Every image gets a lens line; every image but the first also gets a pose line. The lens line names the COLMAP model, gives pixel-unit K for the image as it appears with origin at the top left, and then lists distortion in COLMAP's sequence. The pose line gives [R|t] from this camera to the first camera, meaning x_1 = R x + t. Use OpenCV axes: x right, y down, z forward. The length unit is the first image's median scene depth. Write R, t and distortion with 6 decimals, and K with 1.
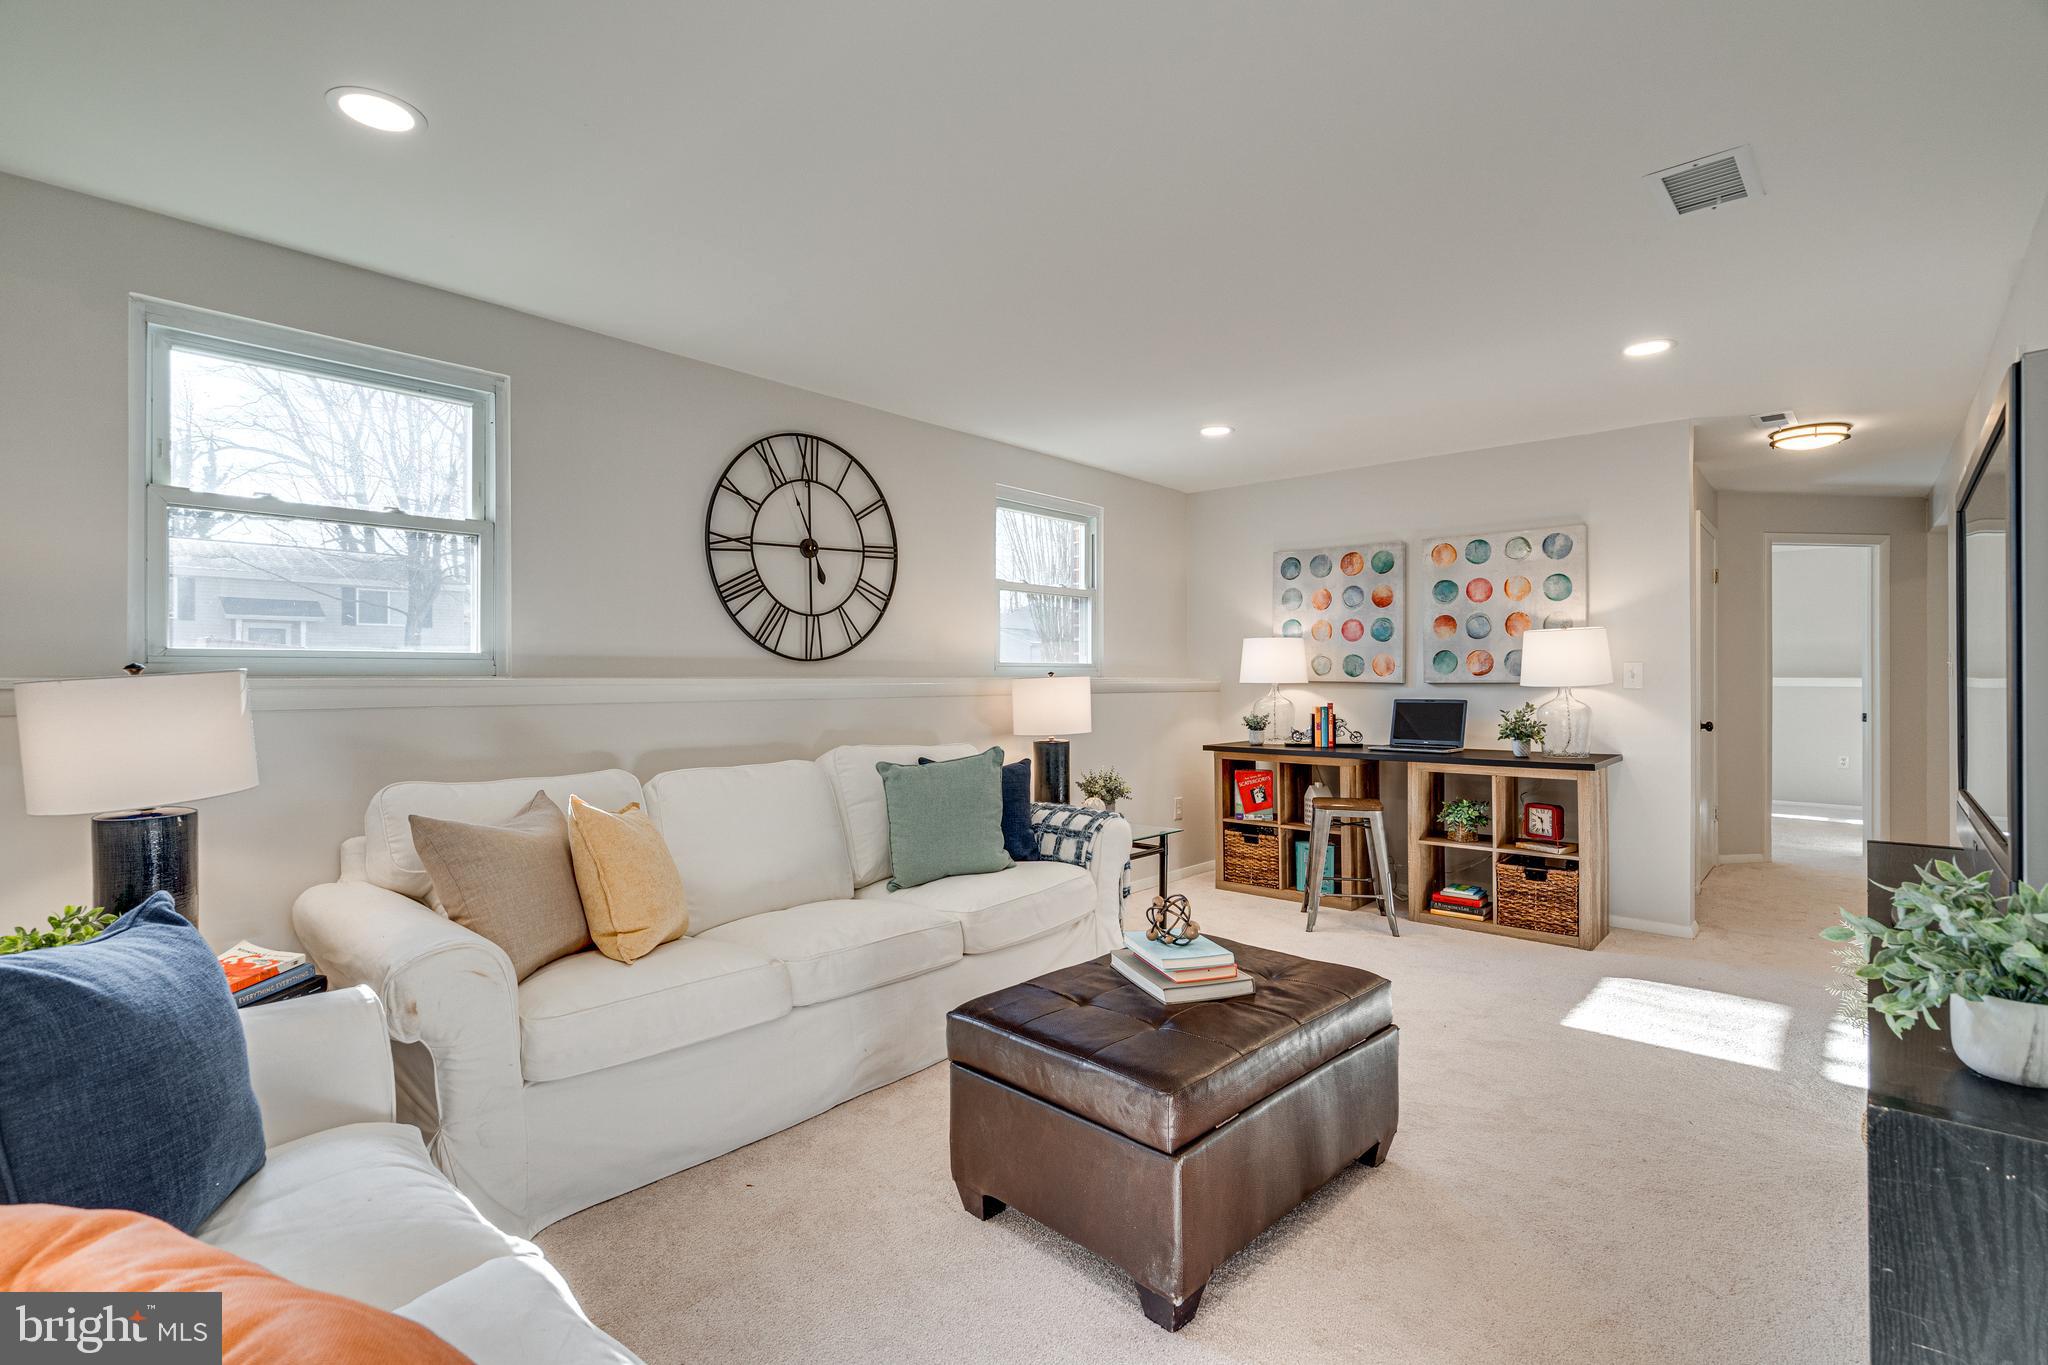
lens RADIAL K [[936.7, 0, 1031.5], [0, 936.7, 670.9], [0, 0, 1]] dist [-0.006747, 0.001278]
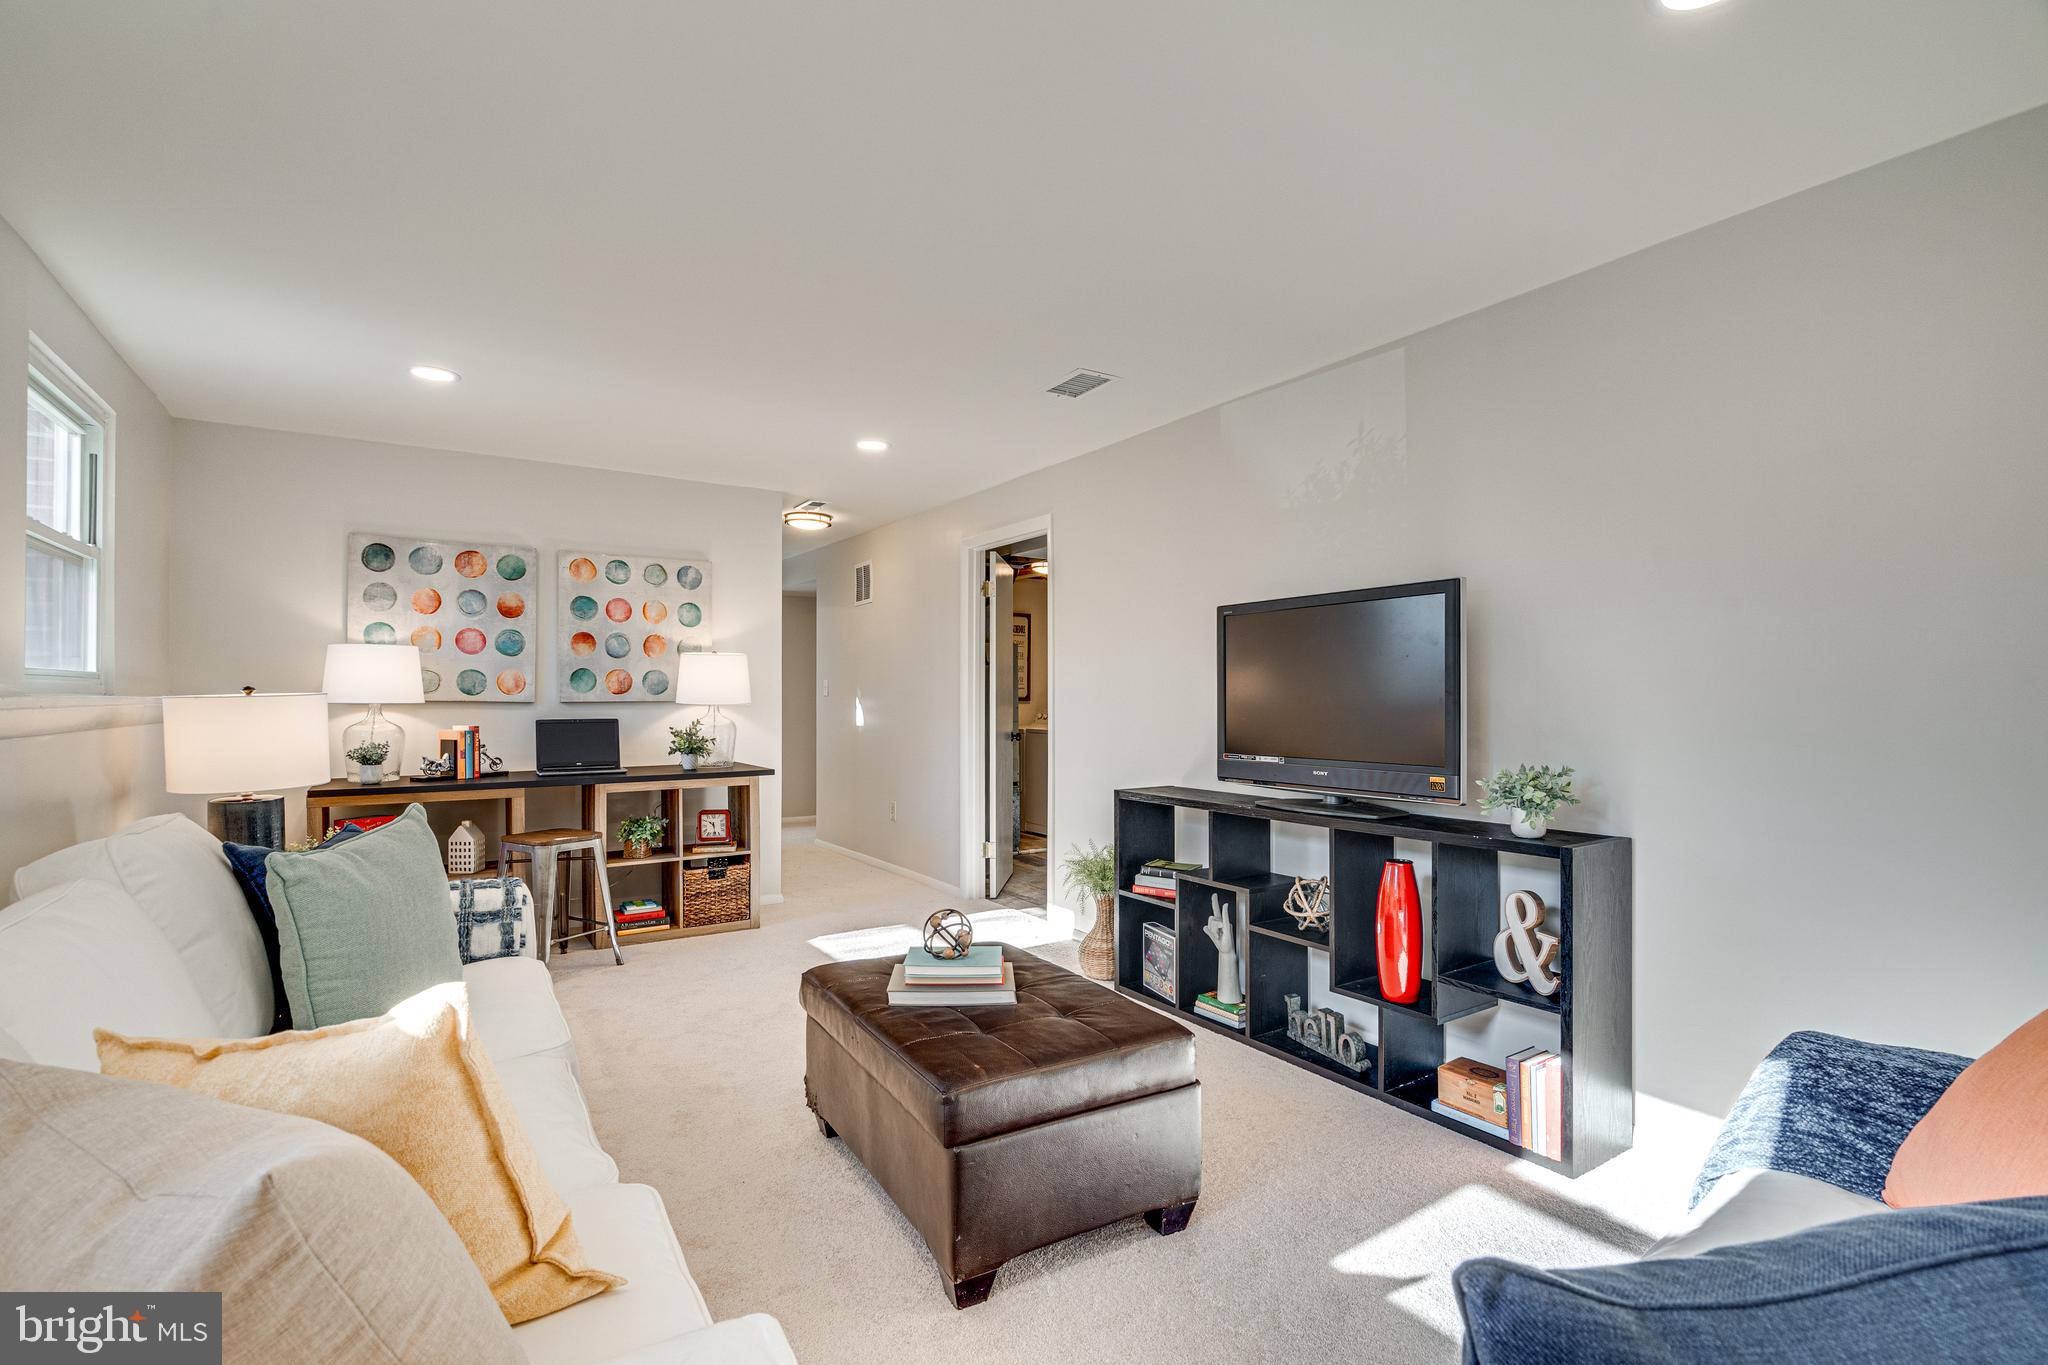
lens RADIAL K [[936.7, 0, 1016.3], [0, 936.7, 693.3], [0, 0, 1]] dist [-0.006747, 0.001278]
pose [[0.271929, 0.005438, 0.962302, -0.374544], [-0.007340, 0.999967, -0.003576, 0.004136], [-0.962289, -0.006091, 0.271960, 0.305286]]
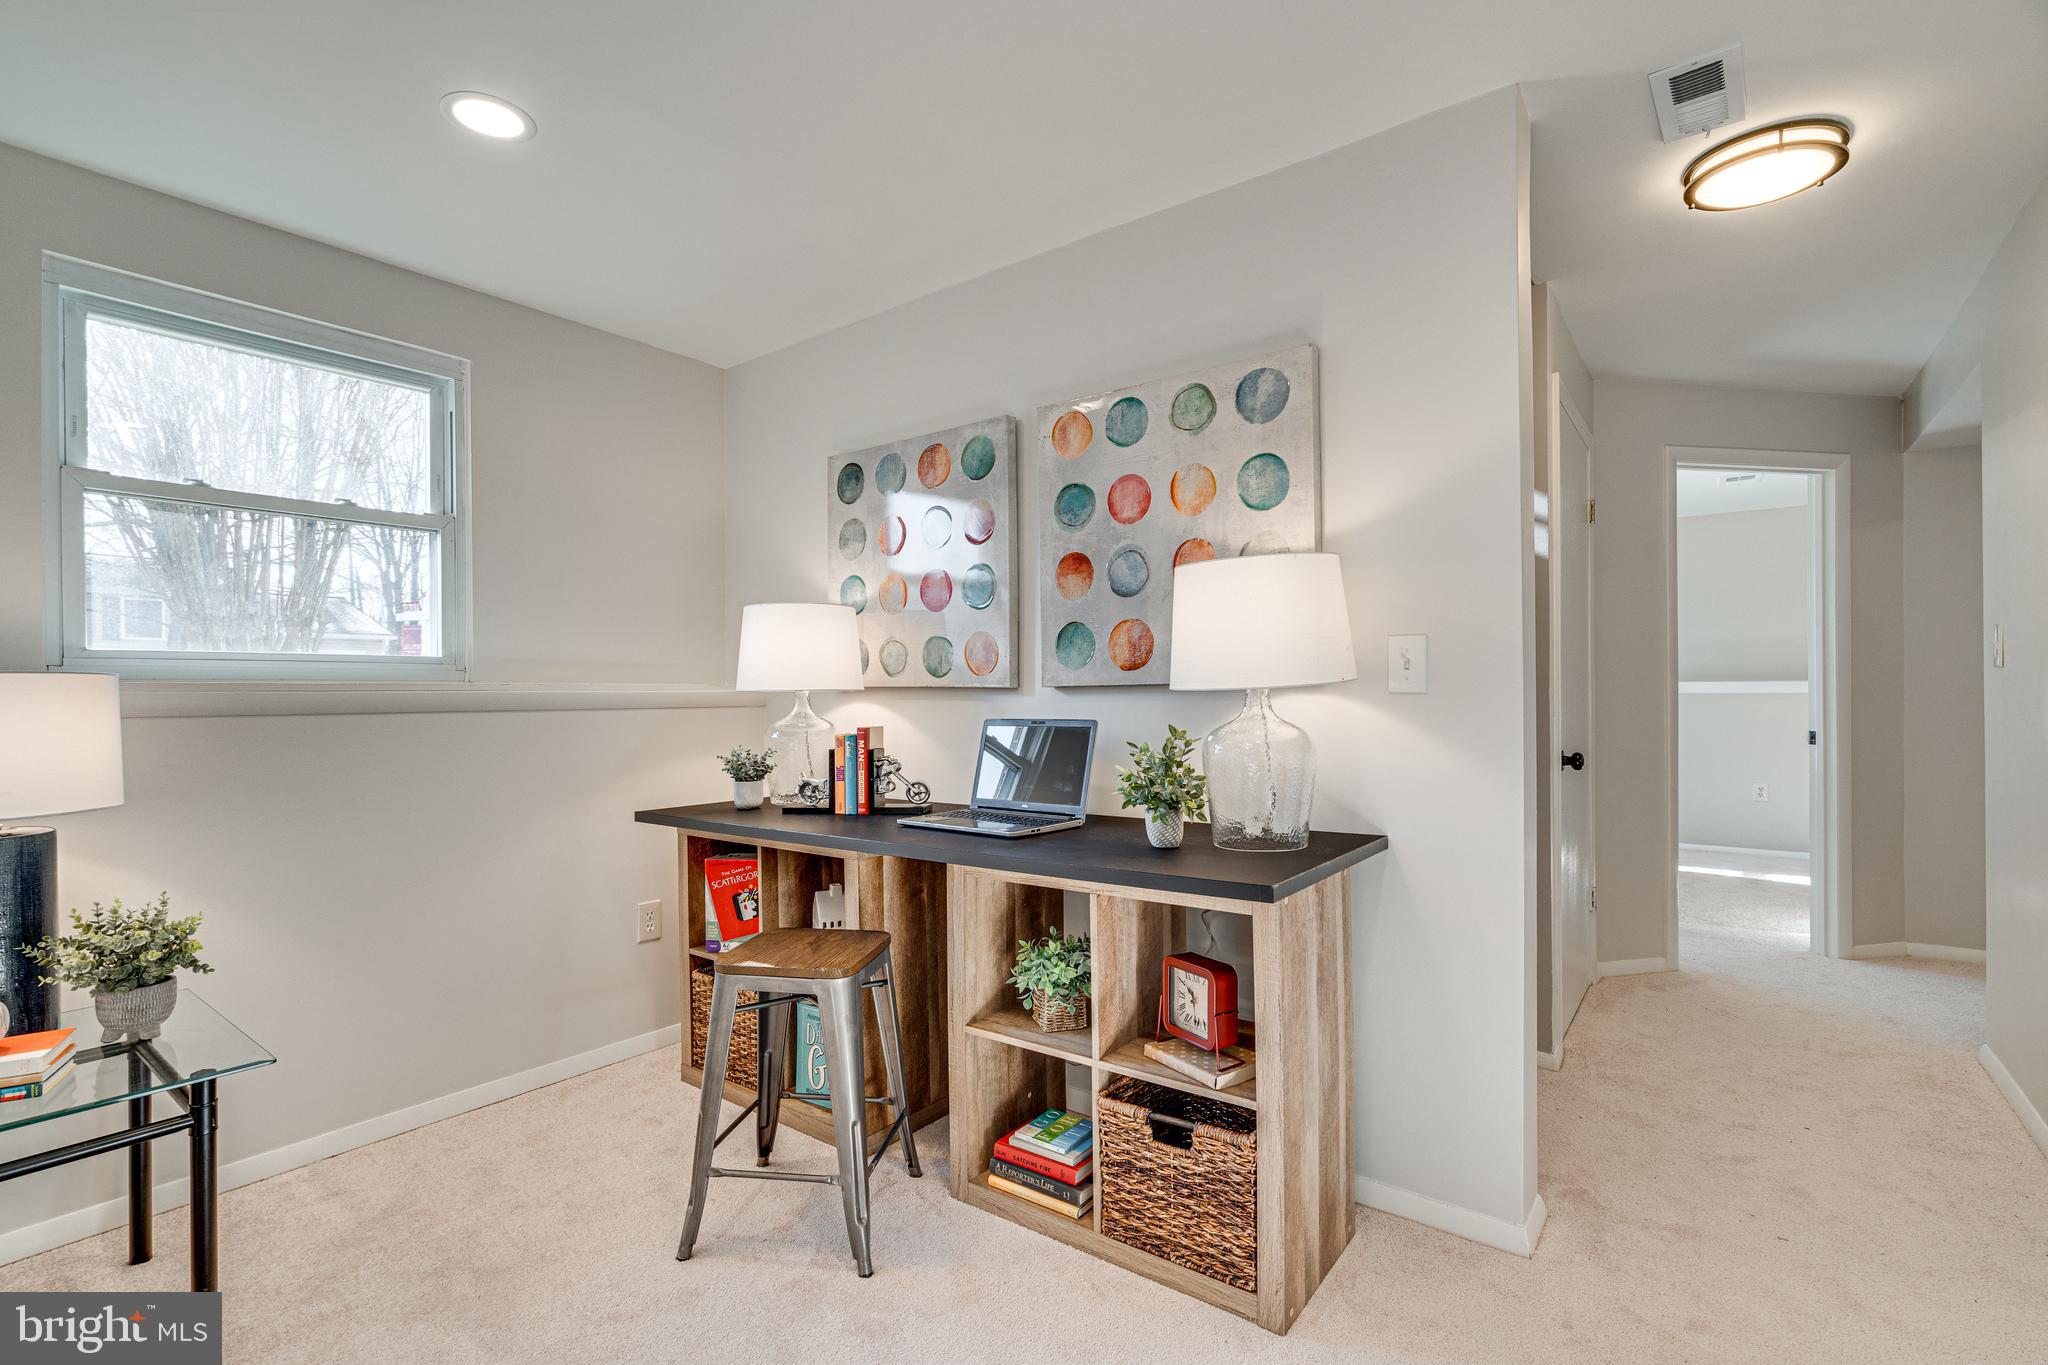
lens RADIAL K [[936.7, 0, 1017.6], [0, 936.7, 691.7], [0, 0, 1]] dist [-0.006747, 0.001278]
pose [[0.997526, -0.007150, 0.069927, 0.379164], [0.007064, 0.999974, 0.001479, 0.015034], [-0.069936, -0.000981, 0.997551, 0.499492]]
